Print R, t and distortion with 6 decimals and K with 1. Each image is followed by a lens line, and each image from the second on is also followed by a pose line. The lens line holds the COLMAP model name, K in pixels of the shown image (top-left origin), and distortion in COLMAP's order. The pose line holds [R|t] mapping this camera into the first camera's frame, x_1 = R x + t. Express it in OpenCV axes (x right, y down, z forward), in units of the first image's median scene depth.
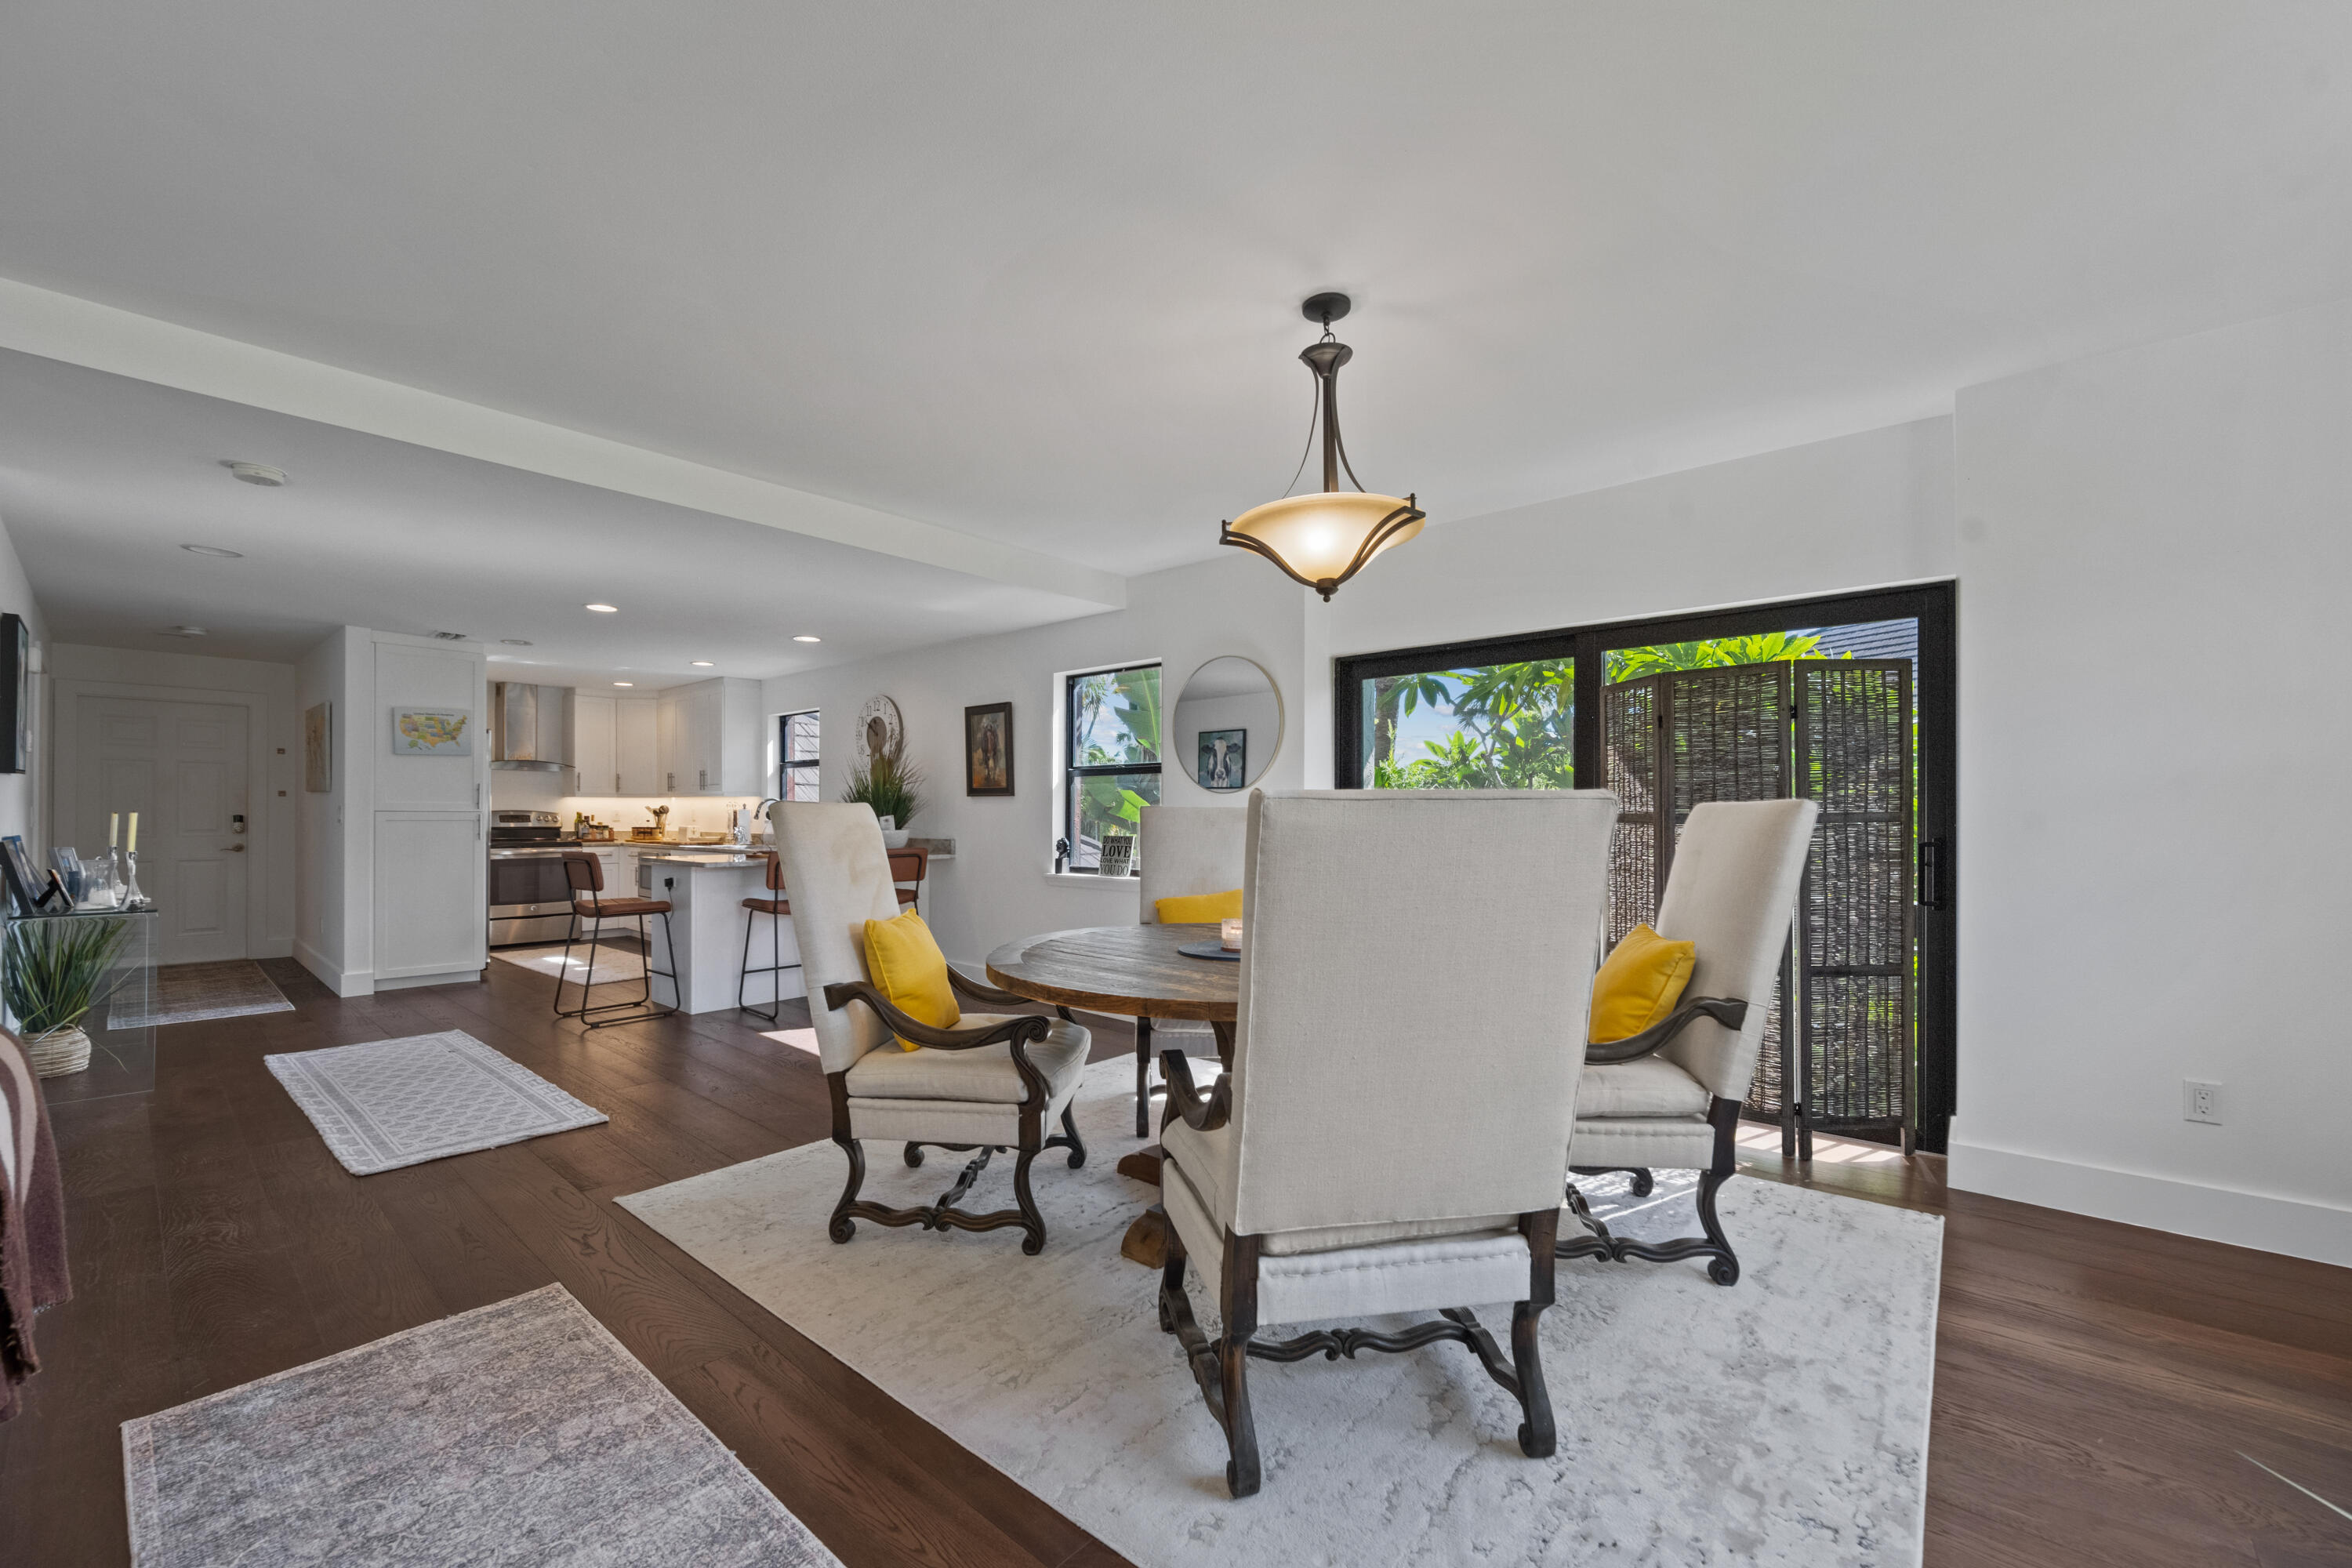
lens RADIAL K [[957.0, 0, 1164.5], [0, 957.0, 818.9], [0, 0, 1]] dist [-0.000135, -0.000161]
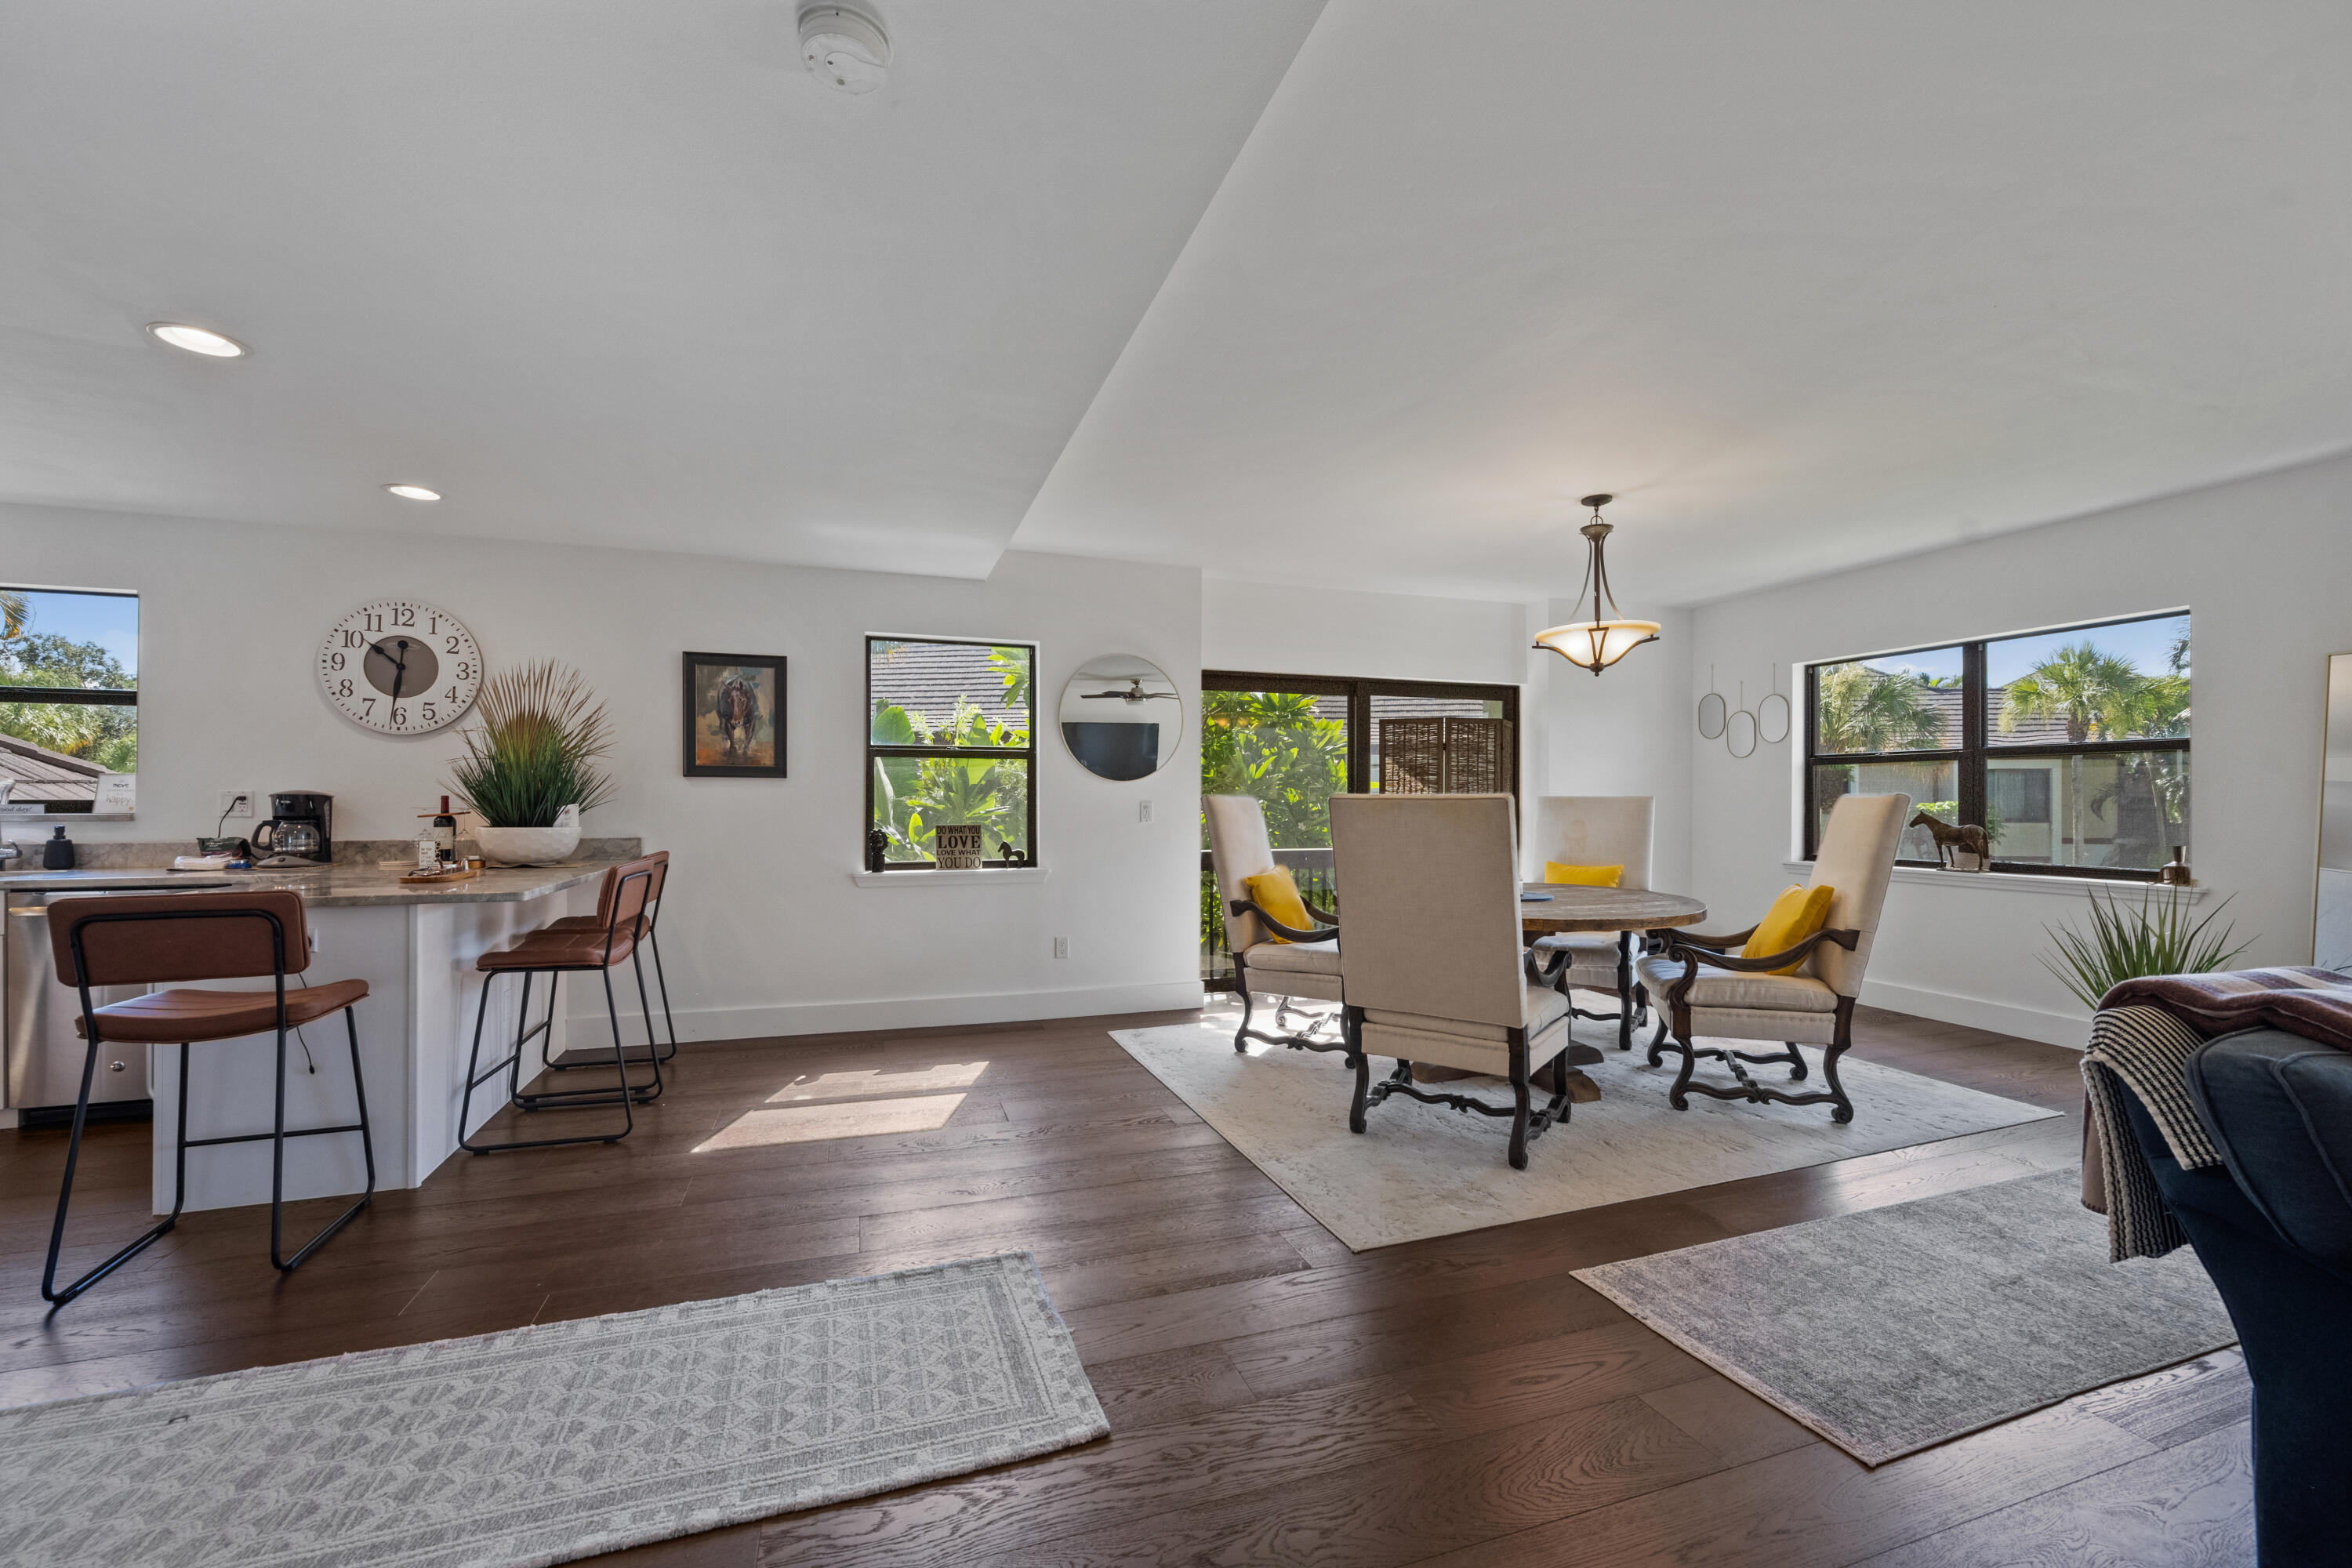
lens RADIAL K [[957.0, 0, 1181.9], [0, 957.0, 788.7], [0, 0, 1]] dist [-0.000135, -0.000161]
pose [[0.477811, 0.008456, 0.878422, -0.655983], [0.002855, 0.999933, -0.011179, -0.005576], [-0.878458, 0.007850, 0.477755, 0.333688]]
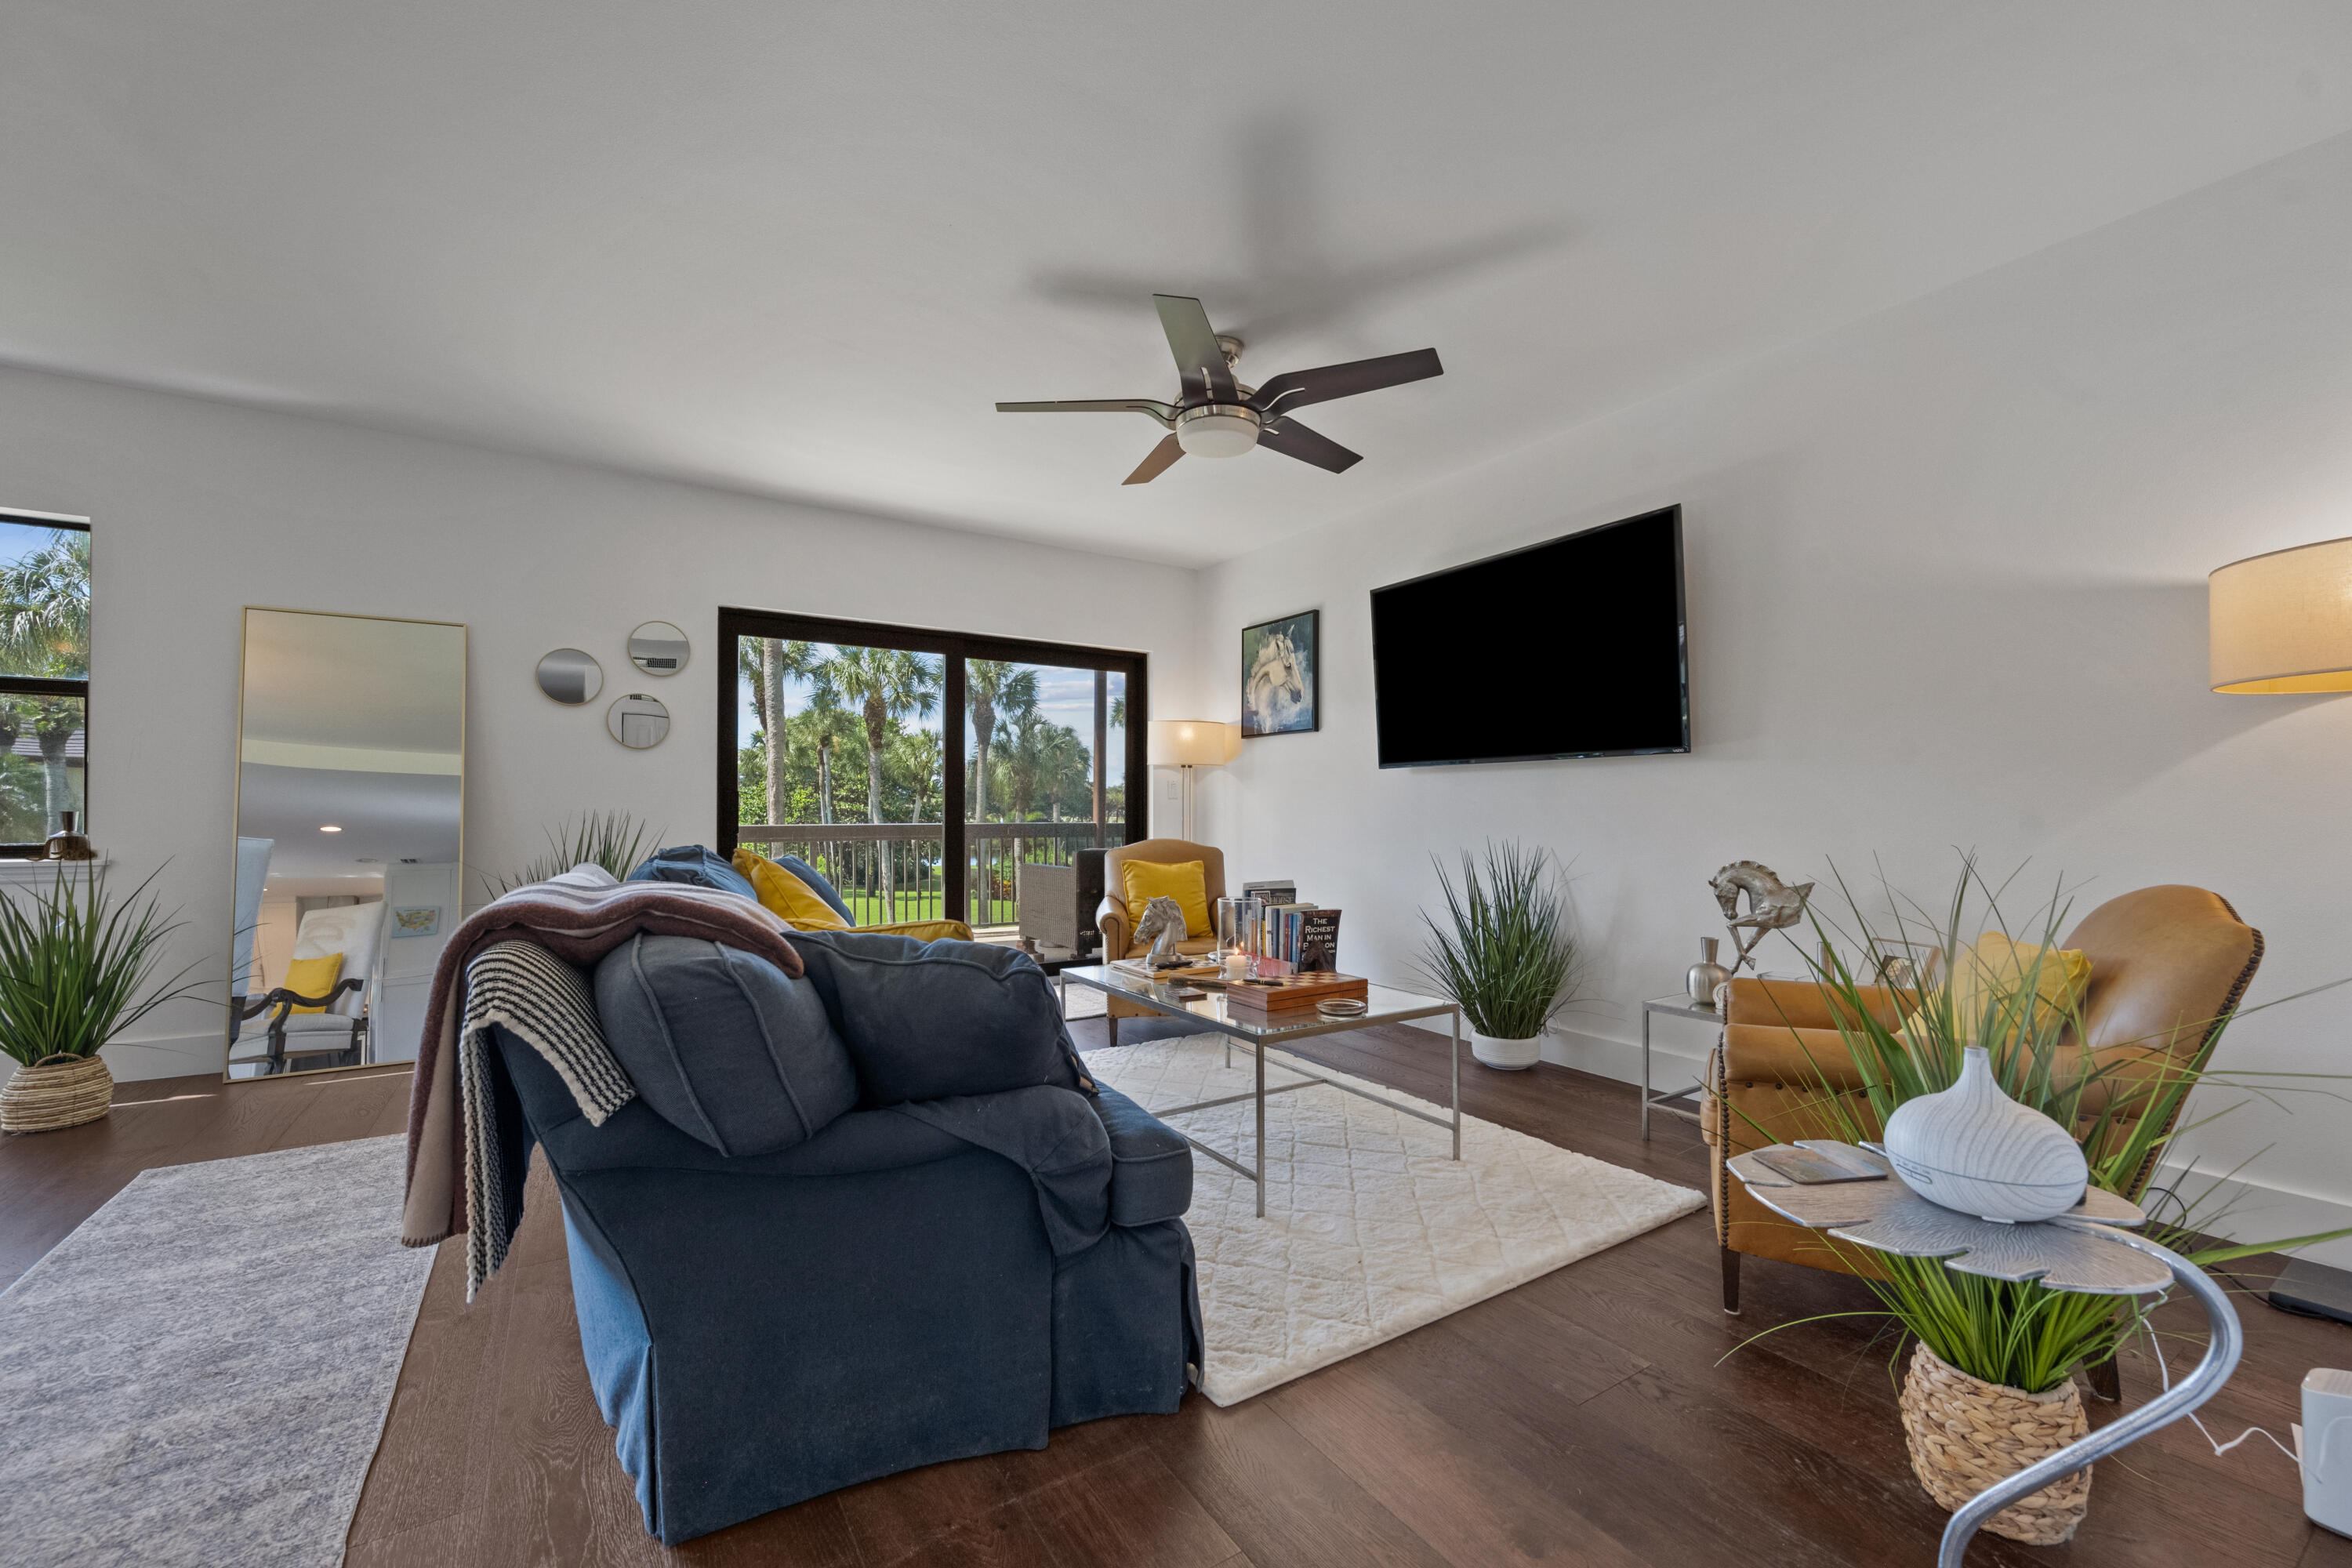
lens RADIAL K [[957.0, 0, 1186.0], [0, 957.0, 793.0], [0, 0, 1]] dist [-0.000135, -0.000161]
pose [[-0.958035, 0.001872, 0.286645, -0.494332], [0.000723, 0.999991, -0.004112, 0.021401], [-0.286650, -0.003732, -0.958028, 0.379908]]
